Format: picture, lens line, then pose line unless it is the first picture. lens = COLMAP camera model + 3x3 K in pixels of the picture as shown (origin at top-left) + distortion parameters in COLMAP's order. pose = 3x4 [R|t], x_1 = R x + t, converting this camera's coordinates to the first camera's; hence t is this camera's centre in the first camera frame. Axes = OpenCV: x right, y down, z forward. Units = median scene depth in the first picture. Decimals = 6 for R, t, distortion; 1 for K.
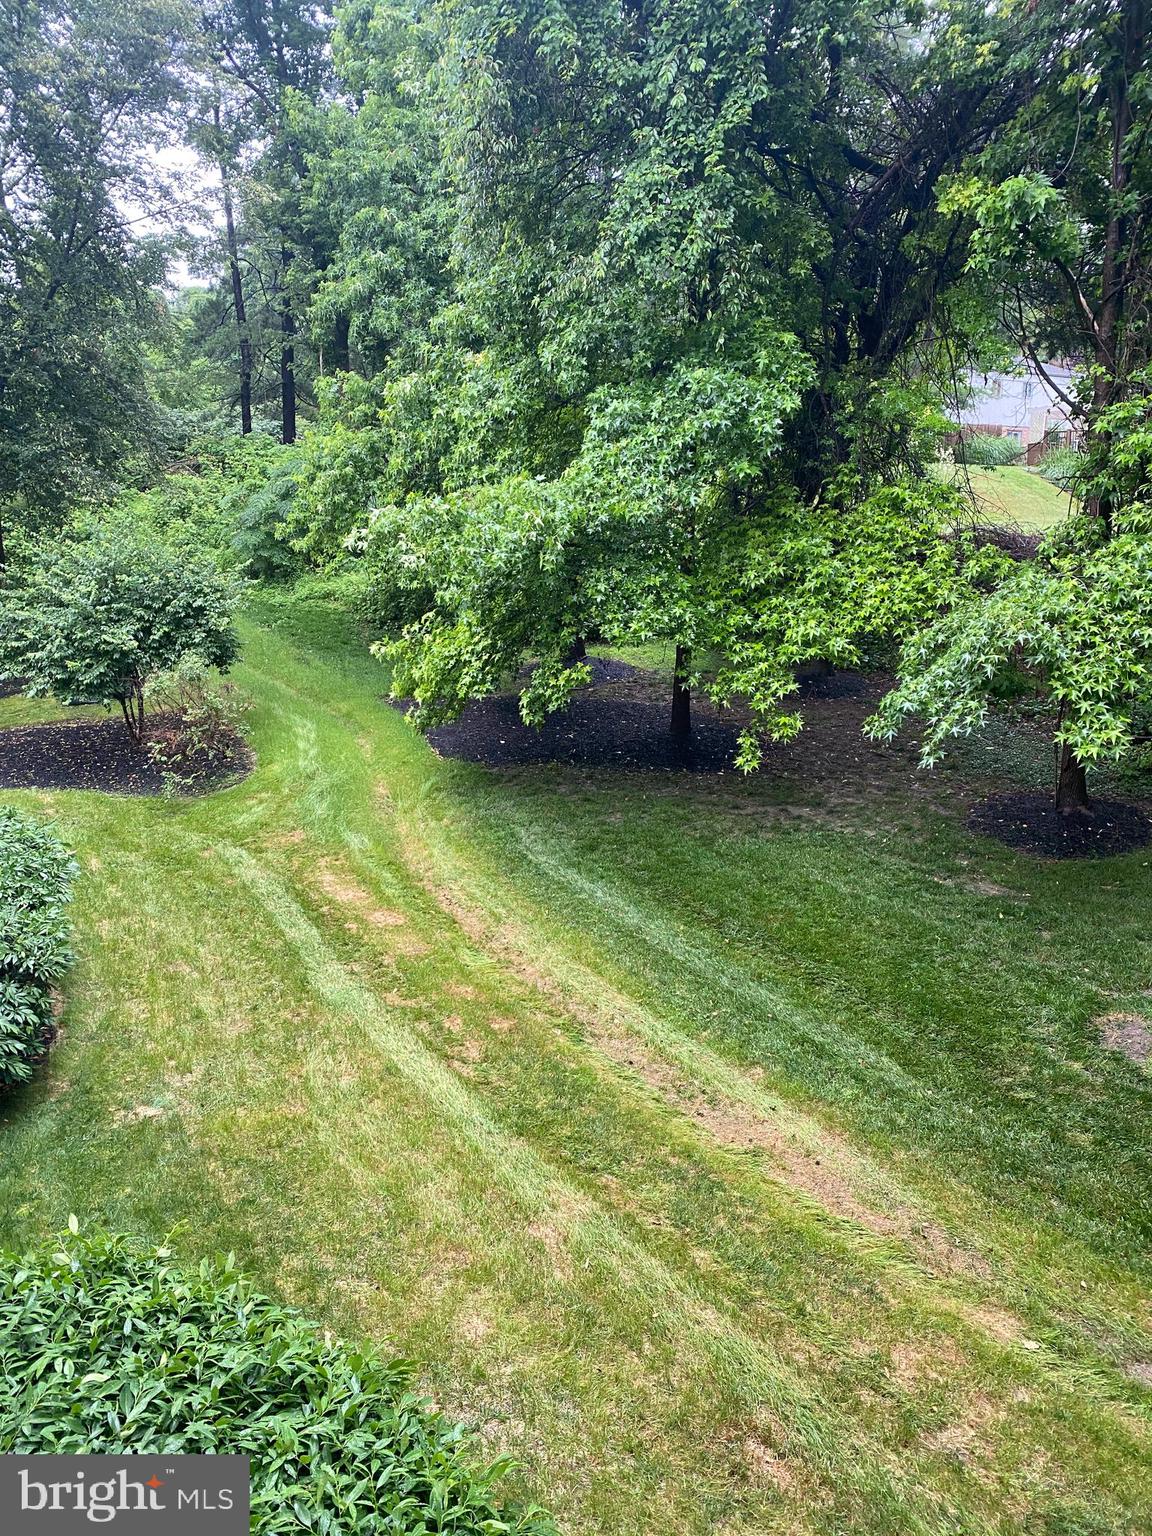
lens RADIAL K [[1187.5, 0, 576.0], [0, 1187.5, 768.0], [0, 0, 1]] dist [0.050735, -0.144619]
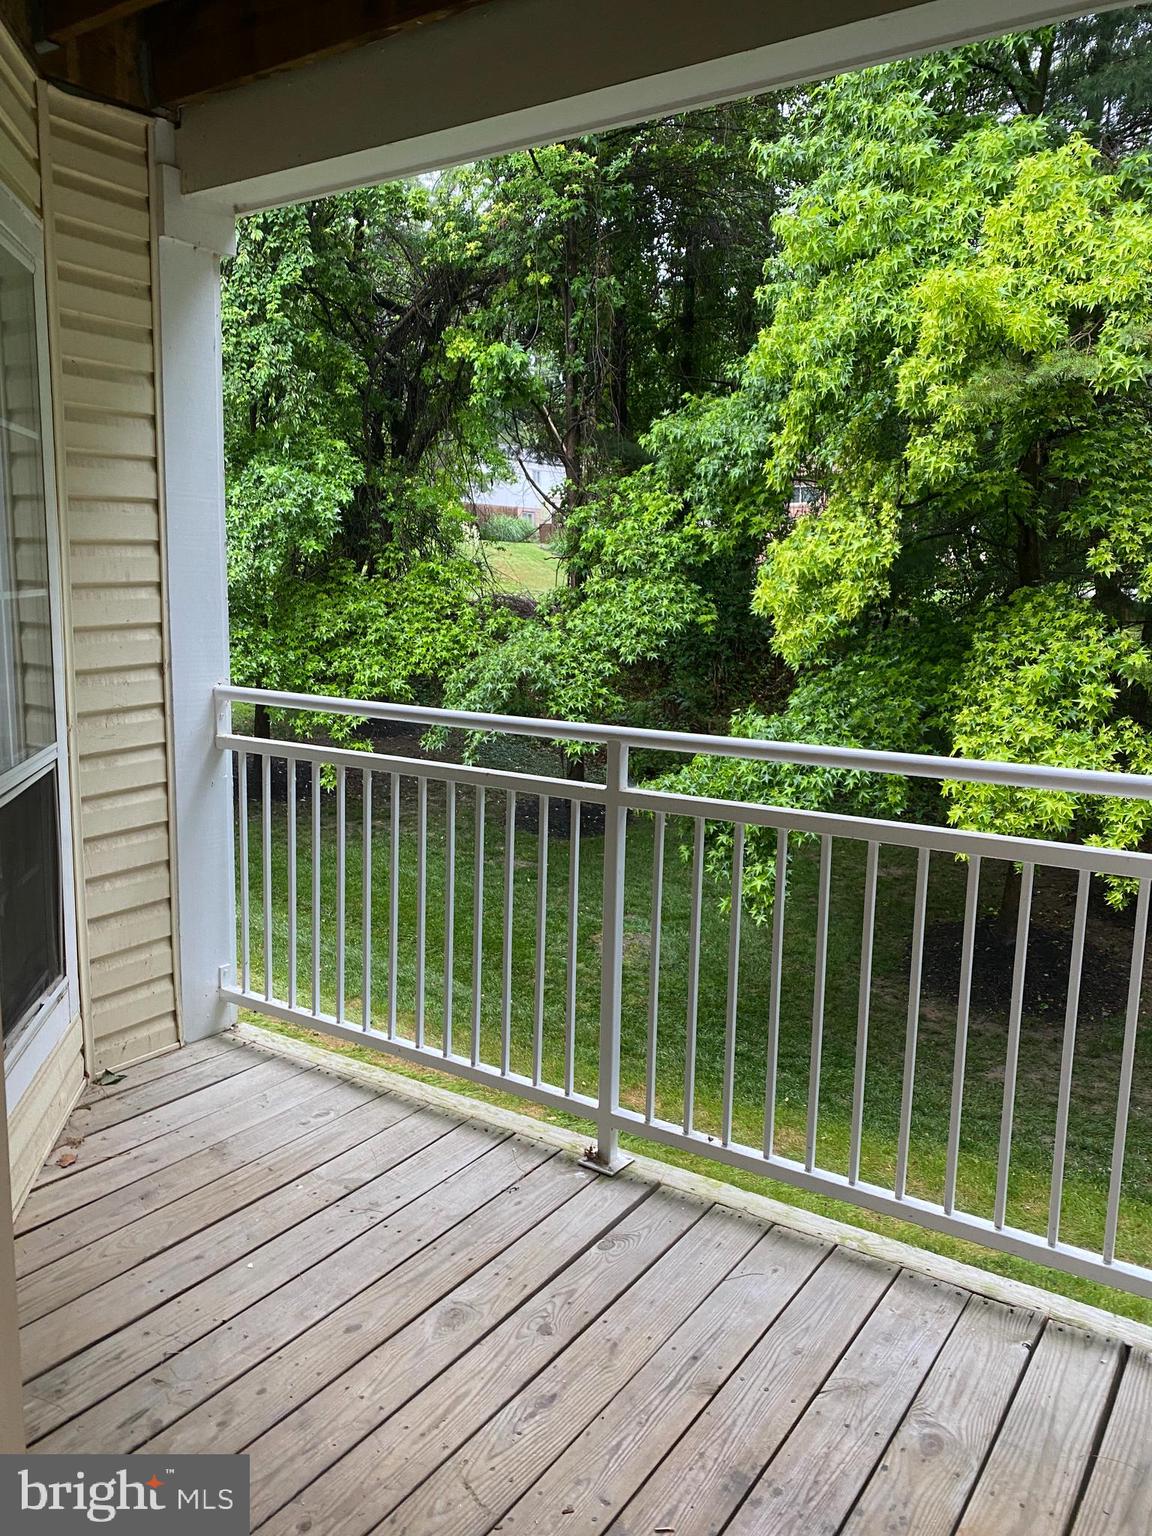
lens RADIAL K [[1169.0, 0, 574.7], [0, 1169.0, 747.7], [0, 0, 1]] dist [0.217973, 0.000358]
pose [[0.930652, -0.045942, 0.363010, -0.068538], [0.071361, 0.995825, -0.056920, 0.054576], [-0.358879, 0.078877, 0.930045, -0.259872]]
